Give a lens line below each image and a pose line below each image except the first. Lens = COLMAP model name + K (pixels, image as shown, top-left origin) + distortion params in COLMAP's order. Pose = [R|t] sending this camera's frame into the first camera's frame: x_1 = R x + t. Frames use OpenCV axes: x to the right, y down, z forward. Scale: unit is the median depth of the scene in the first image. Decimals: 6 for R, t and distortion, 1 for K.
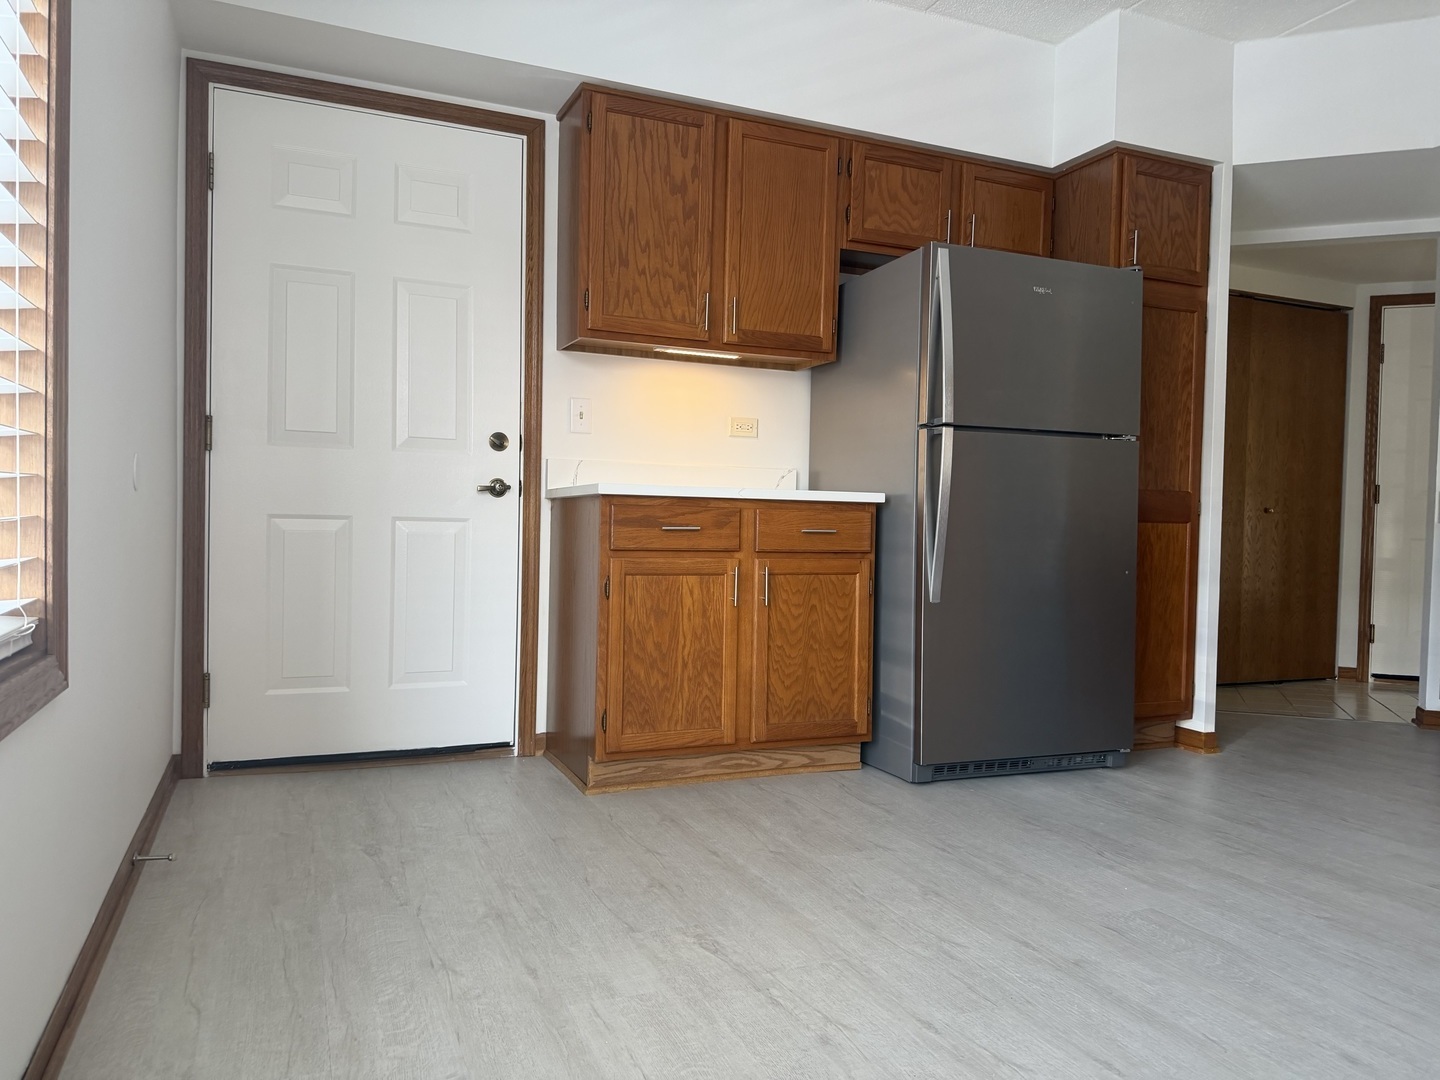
lens RADIAL K [[1008.4, 0, 718.4], [0, 1008.4, 543.0], [0, 0, 1]] dist [0.038554, -0.055111]
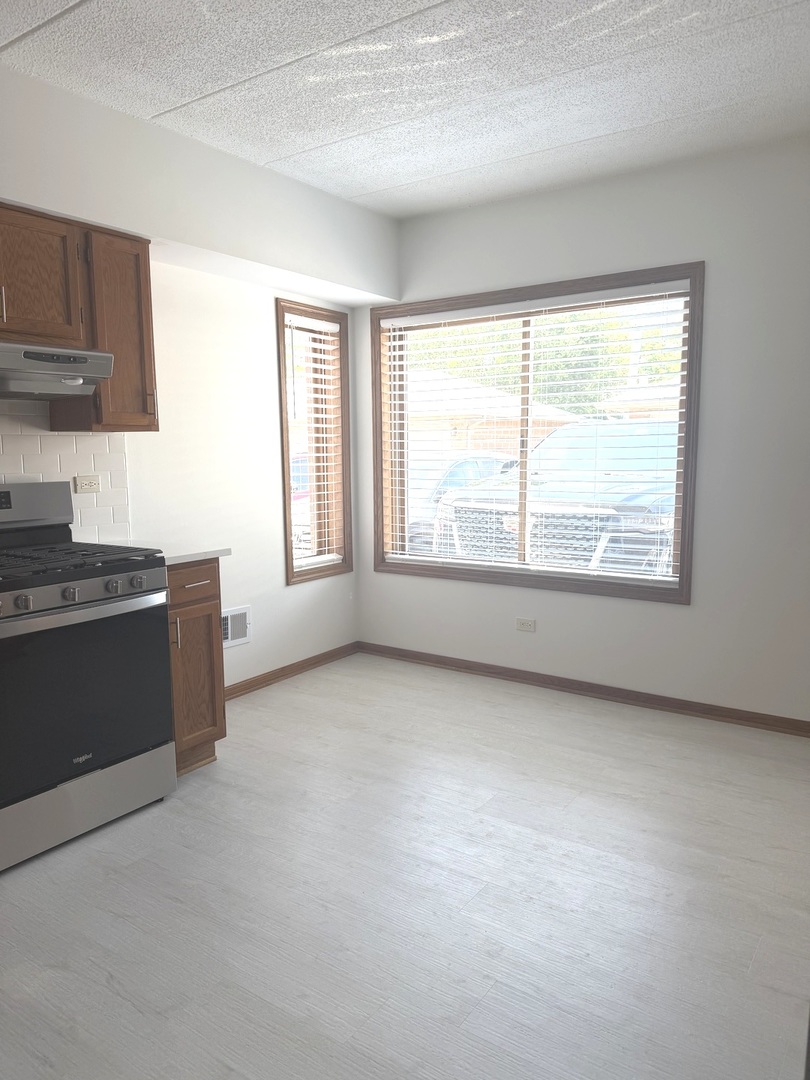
lens RADIAL K [[756.3, 0, 409.0], [0, 756.3, 546.0], [0, 0, 1]] dist [0.038554, -0.055111]
pose [[-0.841031, 0.055160, -0.538168, 1.197118], [-0.020425, 0.990842, 0.133476, -0.298789], [0.540602, 0.123250, -0.832201, 2.089531]]
